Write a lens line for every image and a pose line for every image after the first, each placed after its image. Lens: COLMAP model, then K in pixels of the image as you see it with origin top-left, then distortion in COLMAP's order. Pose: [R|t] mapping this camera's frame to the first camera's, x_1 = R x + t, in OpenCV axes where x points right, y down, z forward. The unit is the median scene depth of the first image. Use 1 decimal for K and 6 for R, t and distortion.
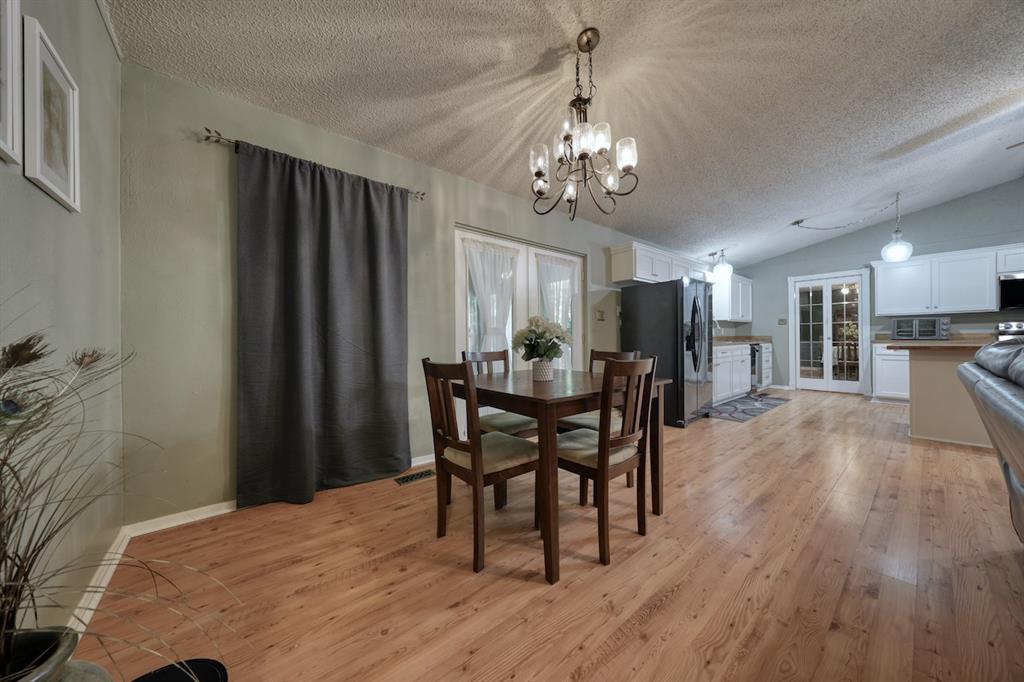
lens RADIAL K [[336.8, 0, 505.4], [0, 336.8, 335.9], [0, 0, 1]] dist [-0.000750, 0.000001]
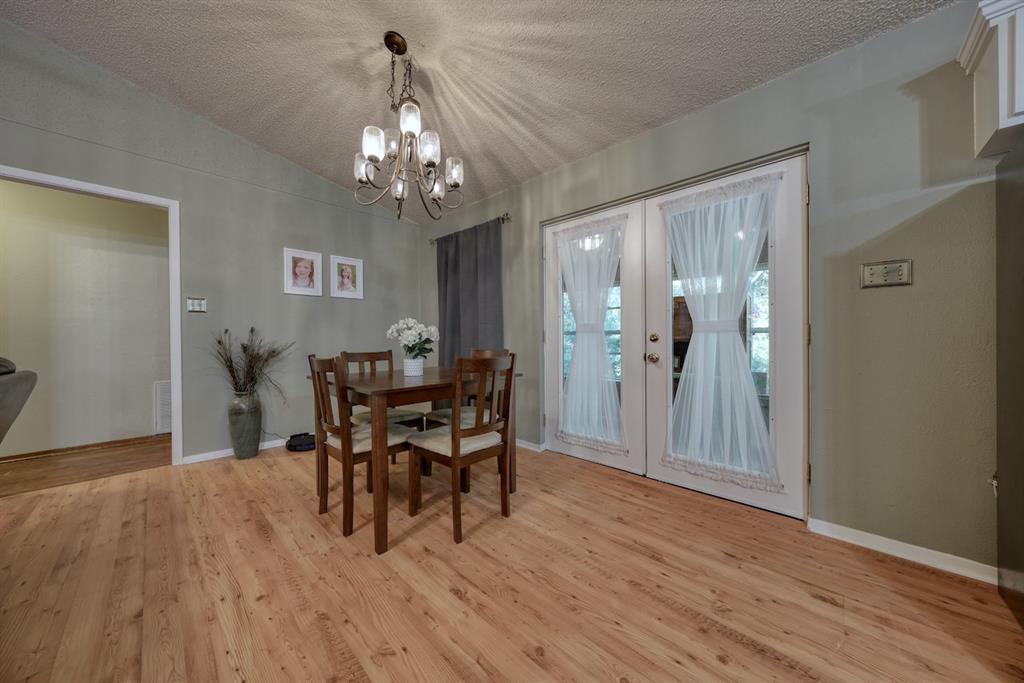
lens RADIAL K [[352.3, 0, 511.6], [0, 352.3, 336.1], [0, 0, 1]] dist [0.016946, -0.006884]
pose [[0.121432, -0.017213, -0.992451, 1.343906], [-0.006610, 0.999813, -0.018150, 0.030554], [0.992578, 0.008764, 0.121295, 1.213881]]
